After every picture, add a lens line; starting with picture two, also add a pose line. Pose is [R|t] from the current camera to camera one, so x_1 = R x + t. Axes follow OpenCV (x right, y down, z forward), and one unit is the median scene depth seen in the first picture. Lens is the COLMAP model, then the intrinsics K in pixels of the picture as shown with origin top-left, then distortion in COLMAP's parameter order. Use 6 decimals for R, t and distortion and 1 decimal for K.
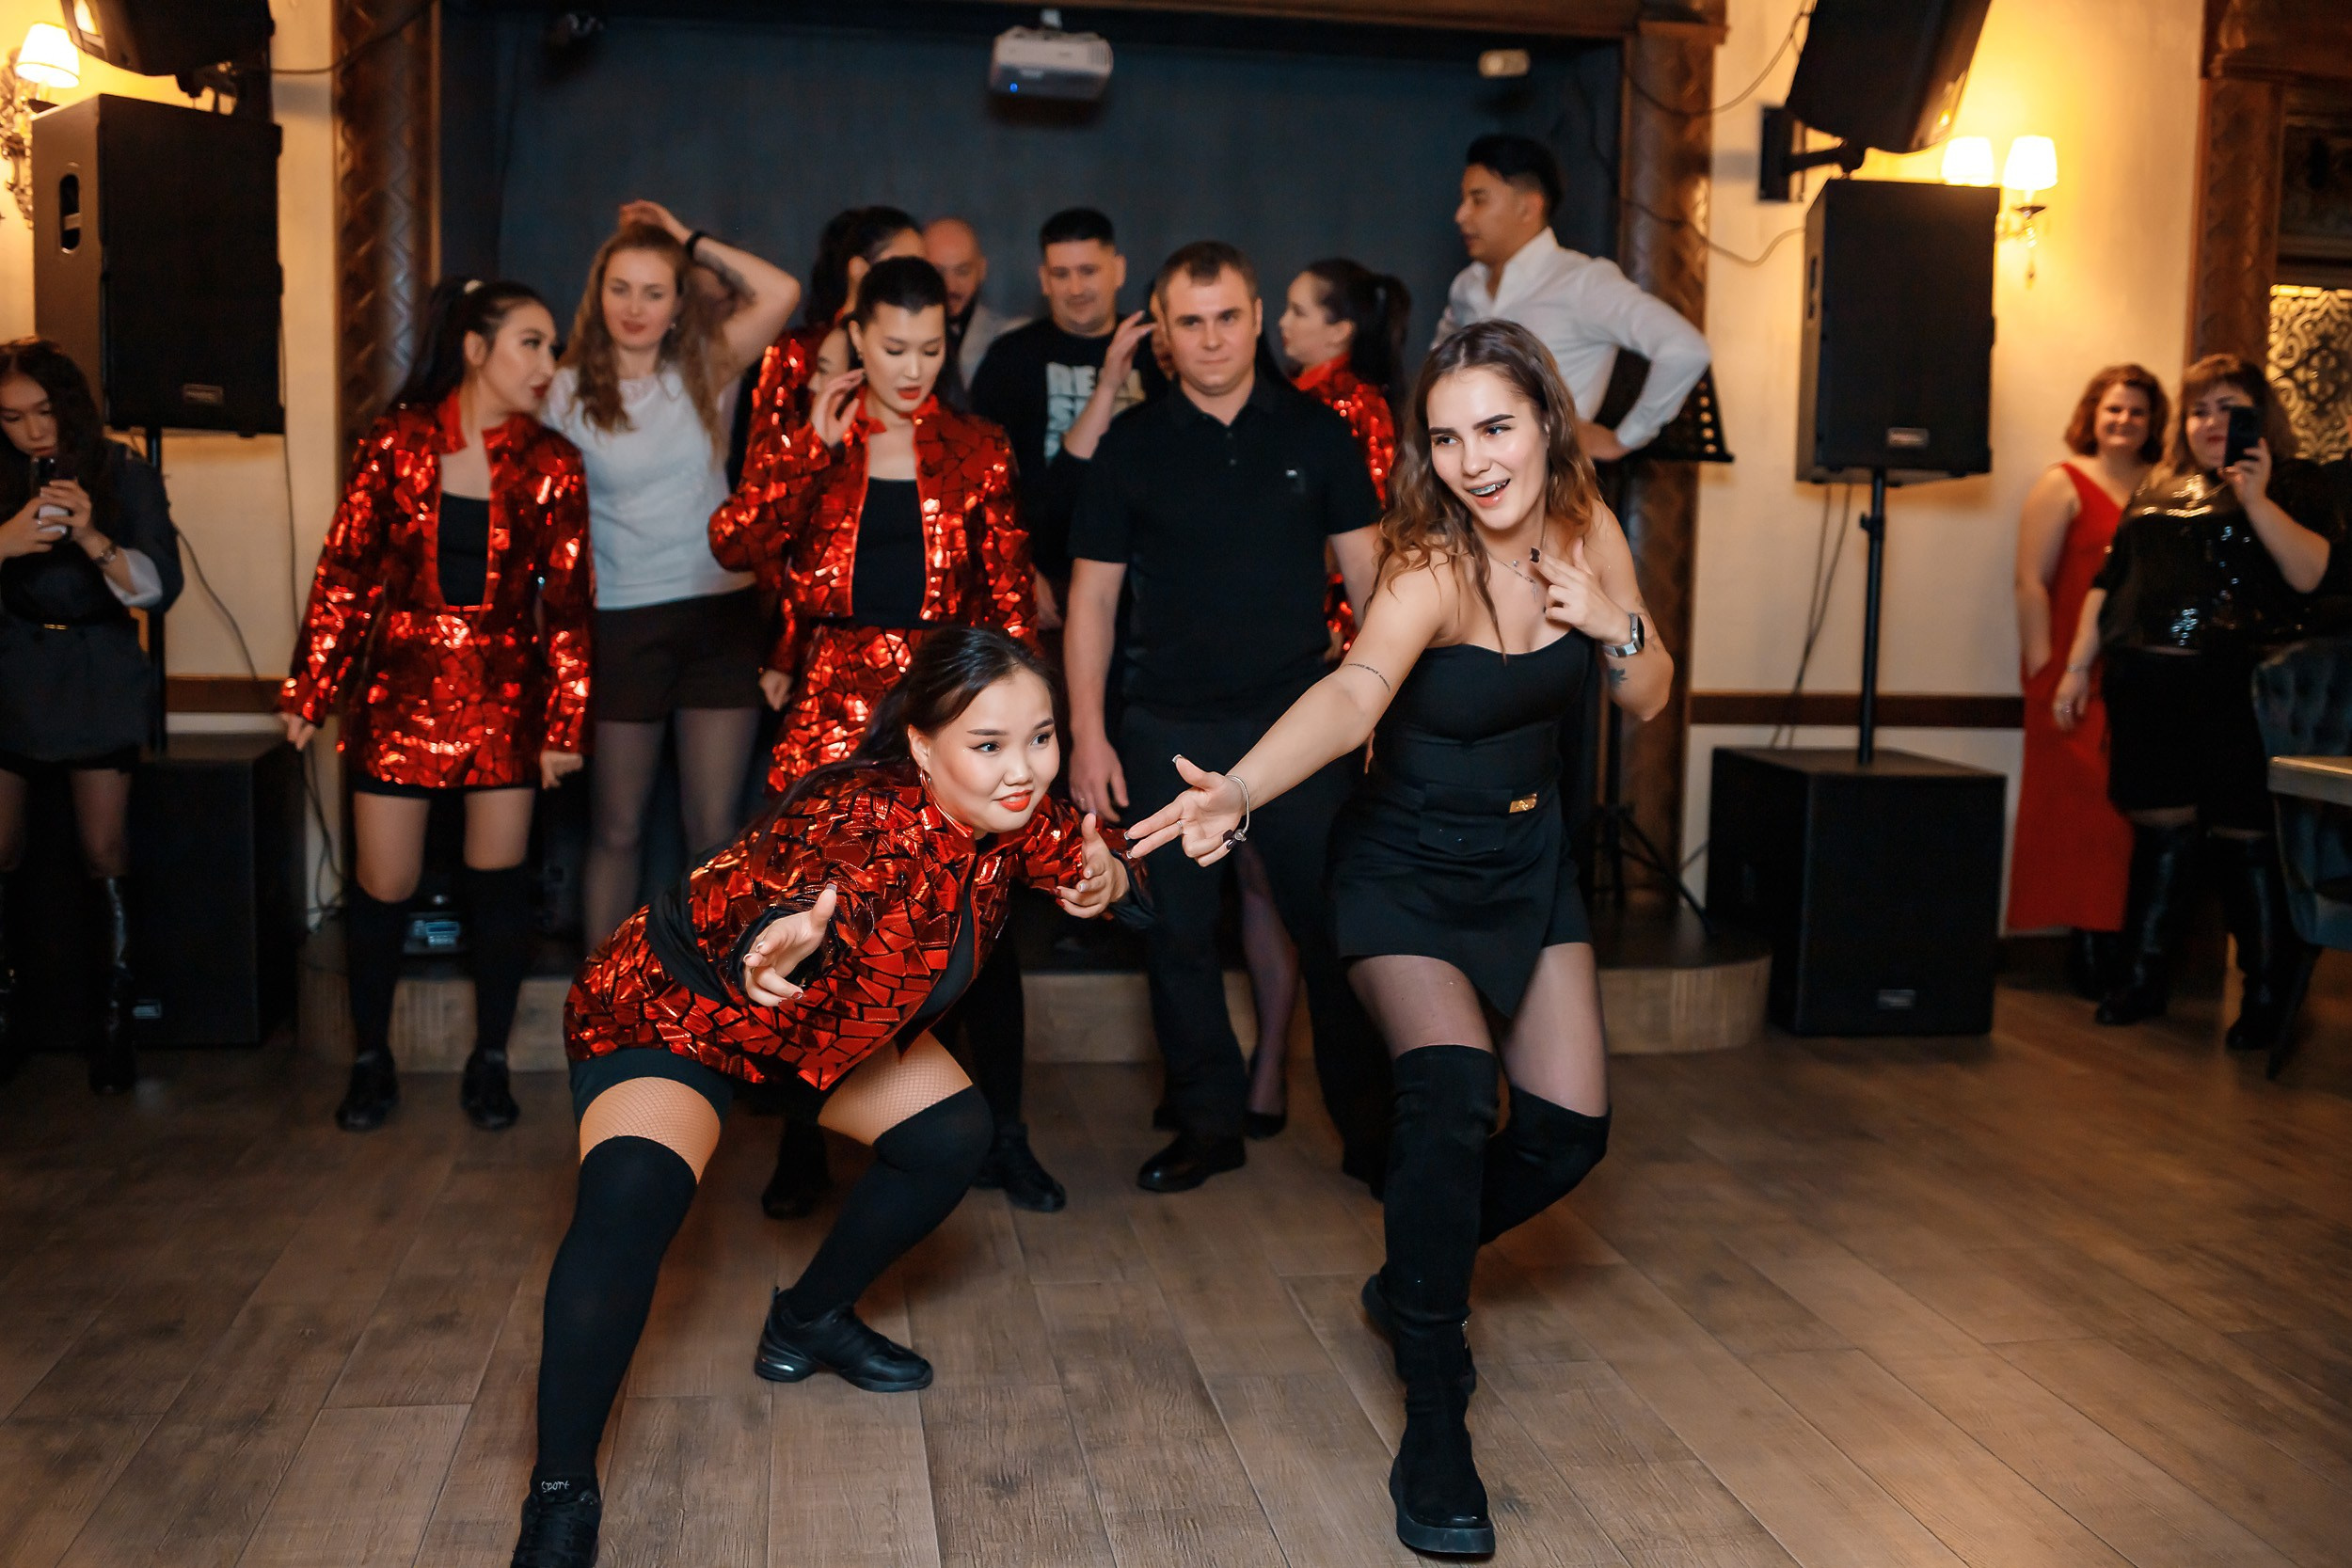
lens RADIAL K [[2282.5, 0, 1173.7], [0, 2282.5, 788.4], [0, 0, 1]] dist [-0.049526, 0.000000]
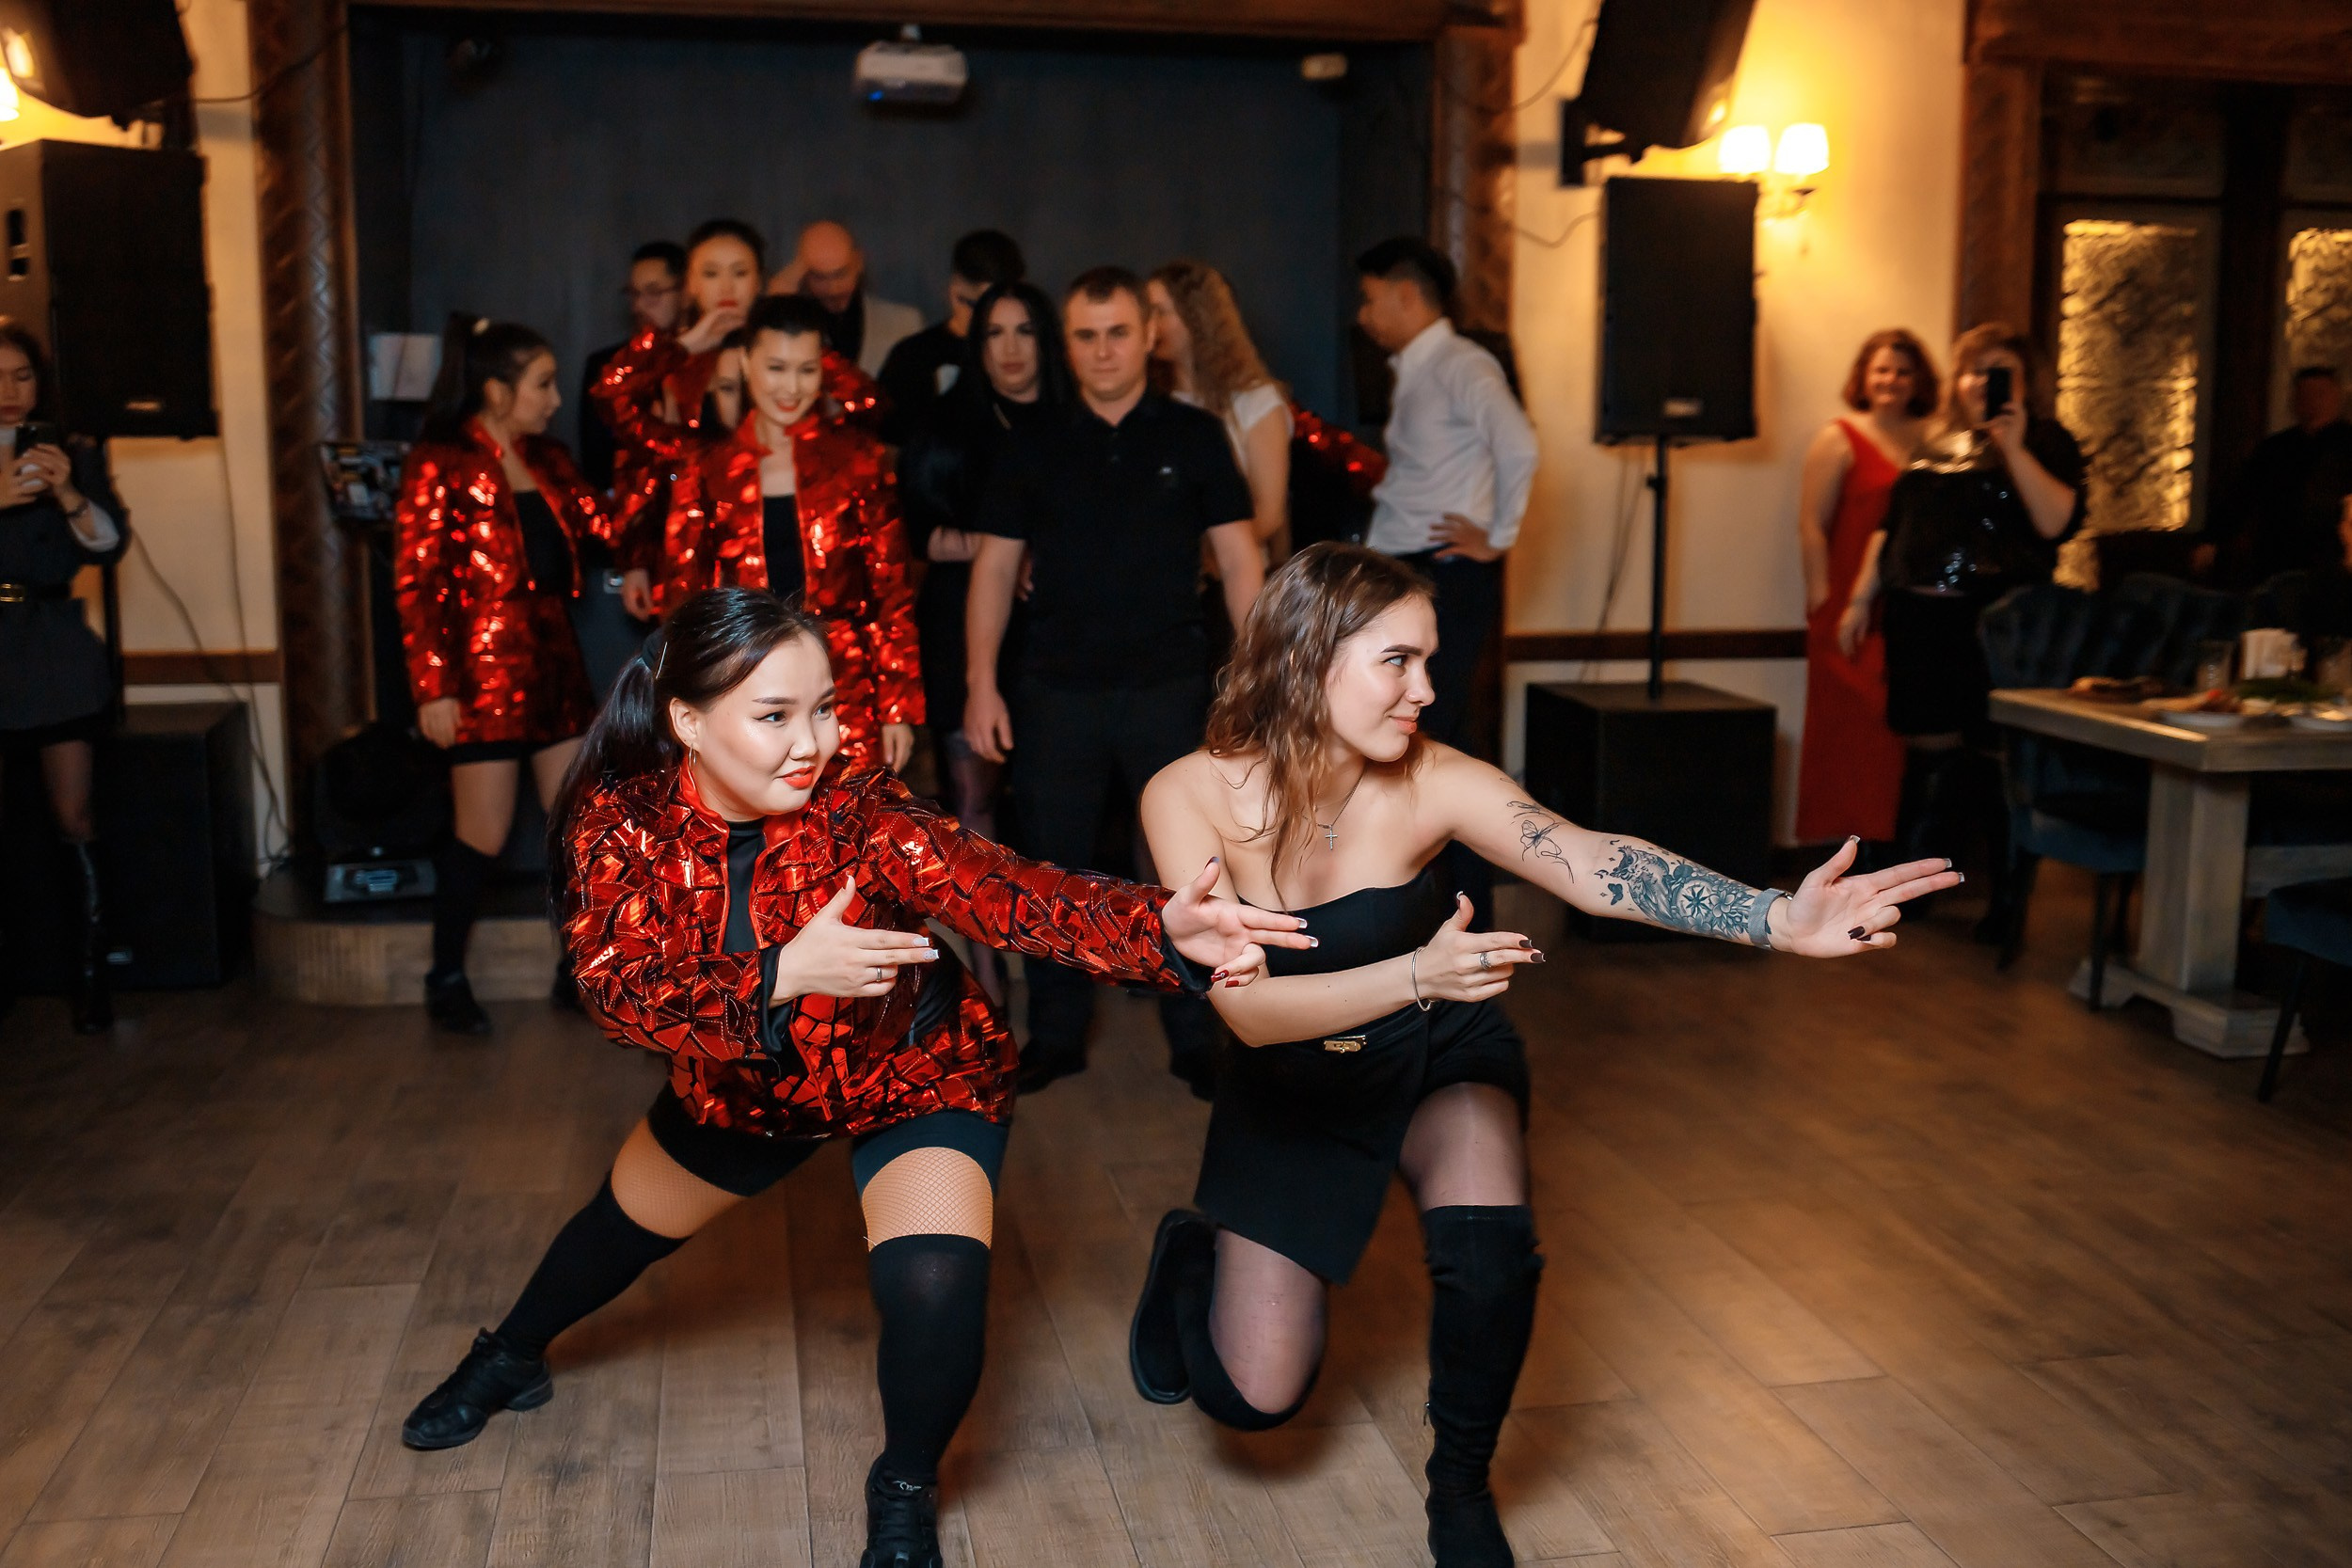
lens RADIAL K [[2282.5, 0, 1171.6], [0, 2282.5, 786.7], [0, 0, 1]] dist [-0.049526, 0.000000]
pose [[0.999377, -0.022571, 0.027125, 0.035427], [0.021391, 0.998845, 0.043023, -0.020439], [-0.028064, -0.042416, 0.998706, -0.116123]]
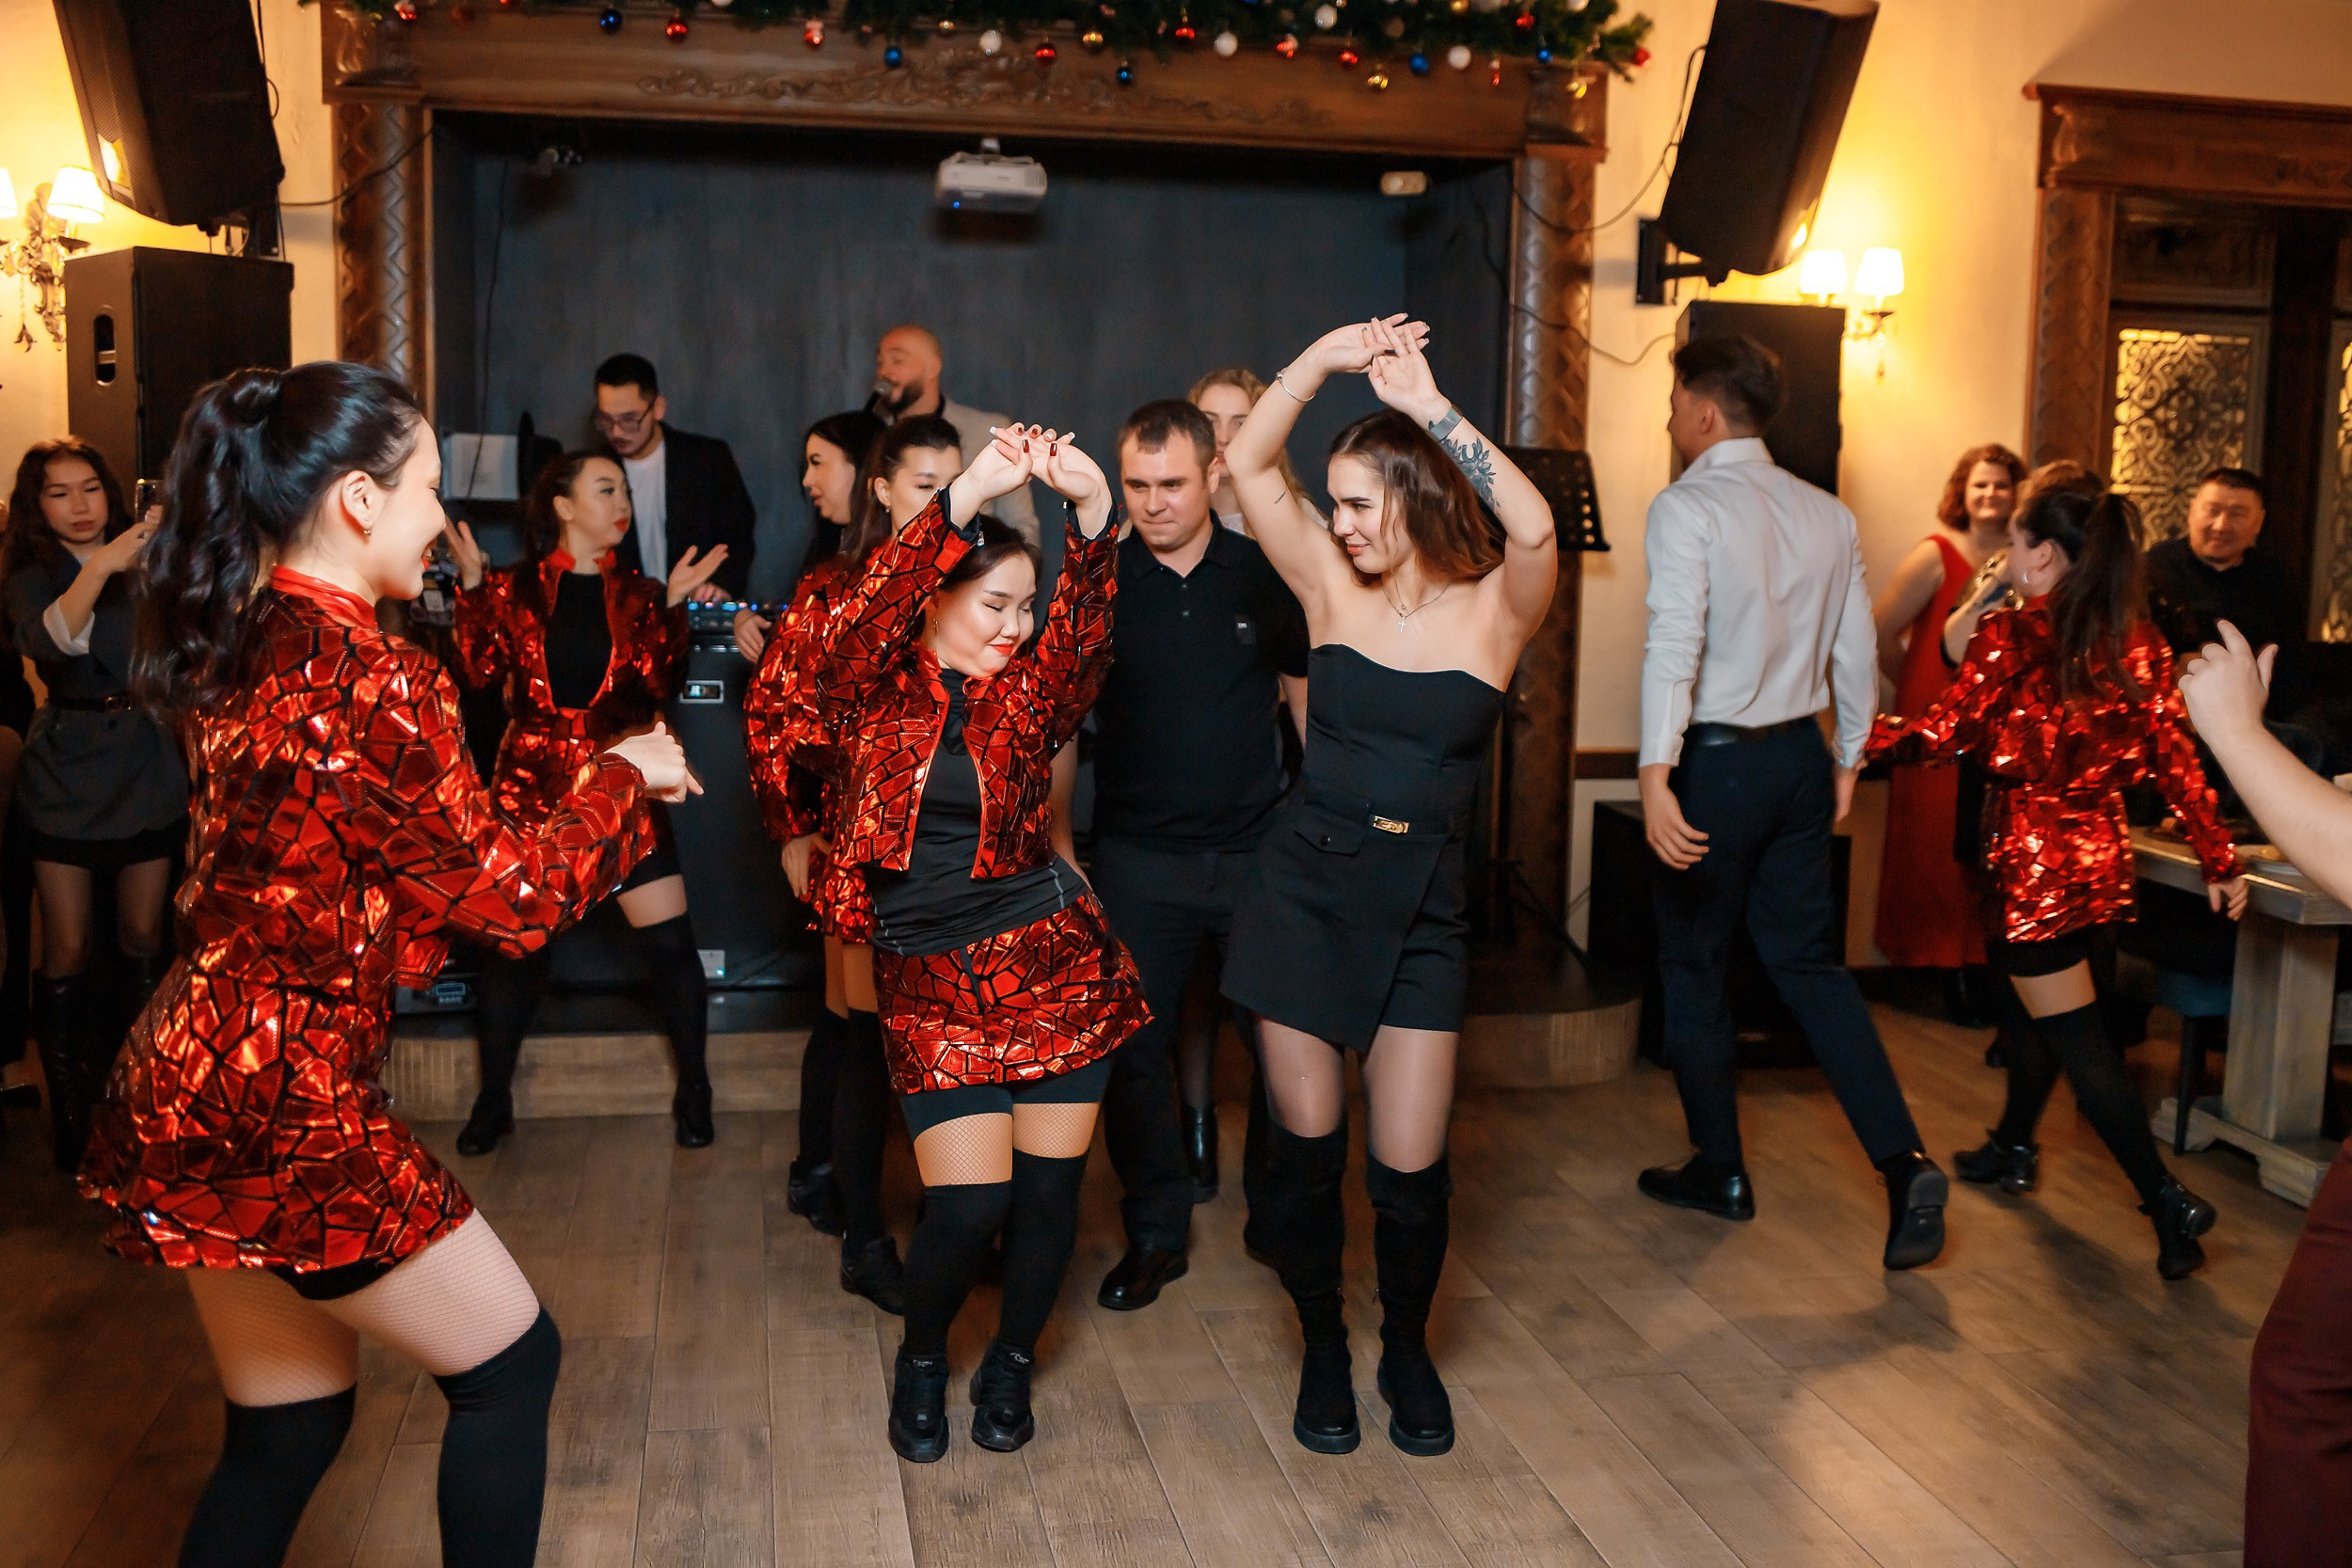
lens RADIAL K [[2282.5, 0, 1174.8], [0, 2282.5, 792.4], [0, 0, 1]] dist [-0.049526, 0.000000]
pose [[0.999622, -0.006070, 0.026804, 0.003723], [0.005473, 0.999737, 0.022285, -0.051477], [-0.026932, -0.022130, 0.999392, -0.108242]]
